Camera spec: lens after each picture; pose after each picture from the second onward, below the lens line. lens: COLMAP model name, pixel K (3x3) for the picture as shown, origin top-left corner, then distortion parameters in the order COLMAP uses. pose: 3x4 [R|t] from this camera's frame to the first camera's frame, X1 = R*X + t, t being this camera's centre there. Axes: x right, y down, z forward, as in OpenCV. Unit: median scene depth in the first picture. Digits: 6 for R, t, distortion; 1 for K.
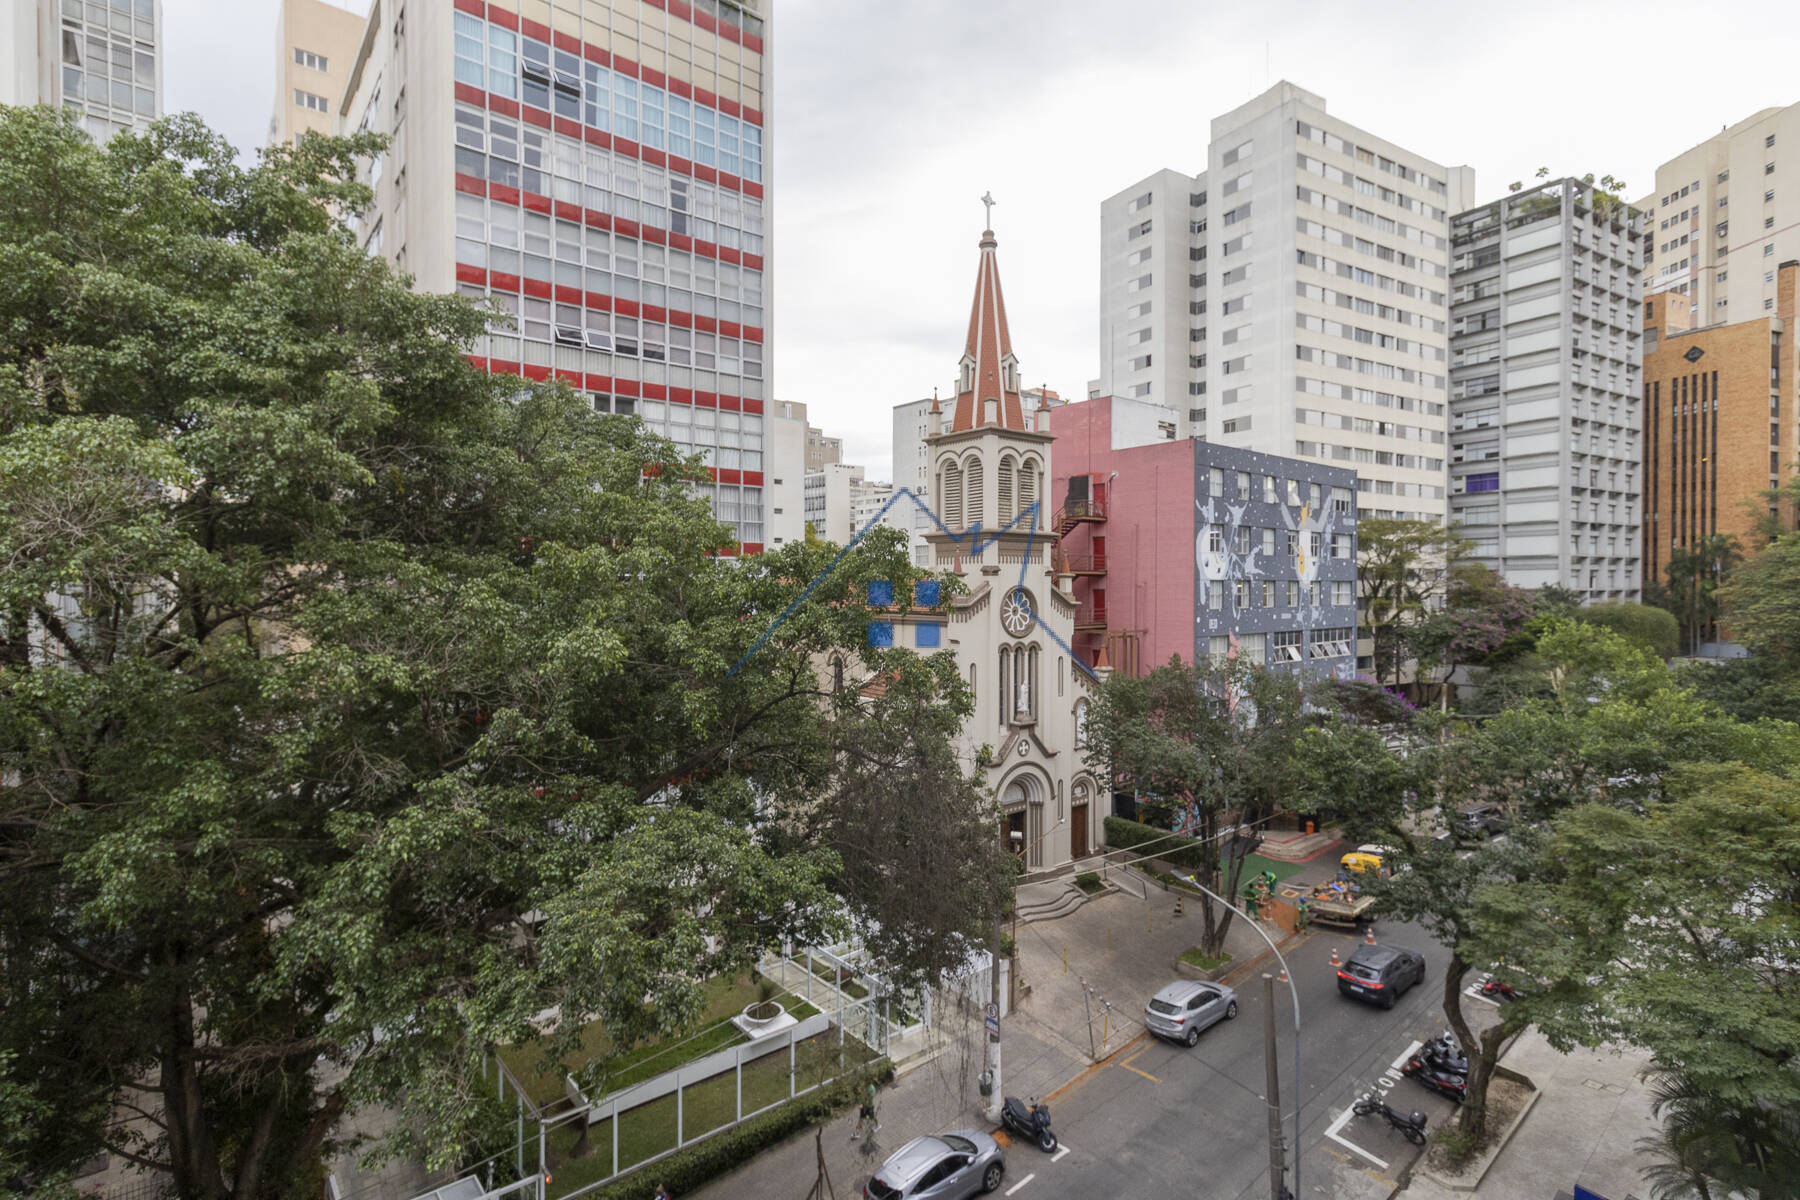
lens RADIAL K [[853.4, 0, 897.3], [0, 853.4, 586.9], [0, 0, 1]] dist [0.005486, 0.001674]
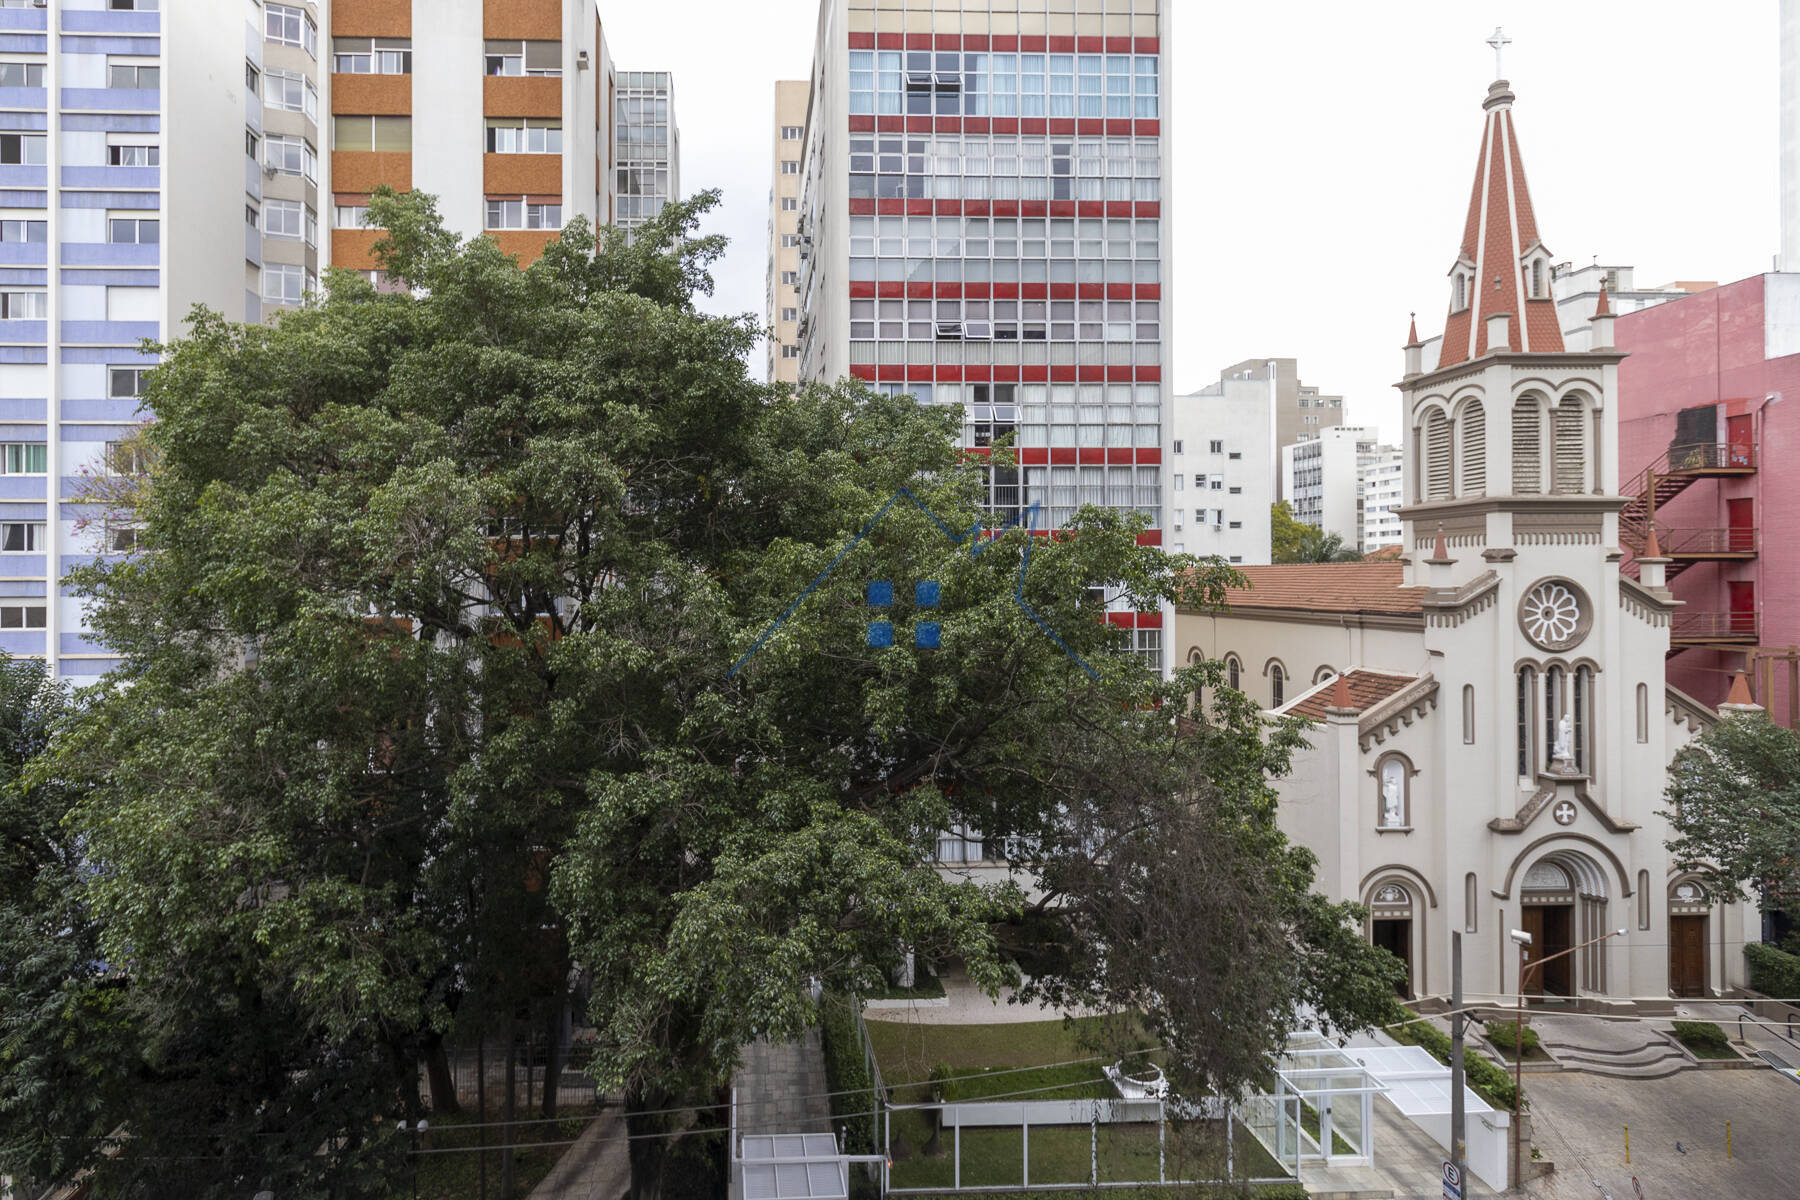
lens RADIAL K [[902.4, 0, 800.0], [0, 902.4, 574.8], [0, 0, 1]] dist [0.001007, 0.002933]
pose [[0.797004, -0.010747, -0.603879, 0.099426], [0.005564, 0.999930, -0.010452, 0.001612], [0.603949, 0.004970, 0.797008, 0.048097]]
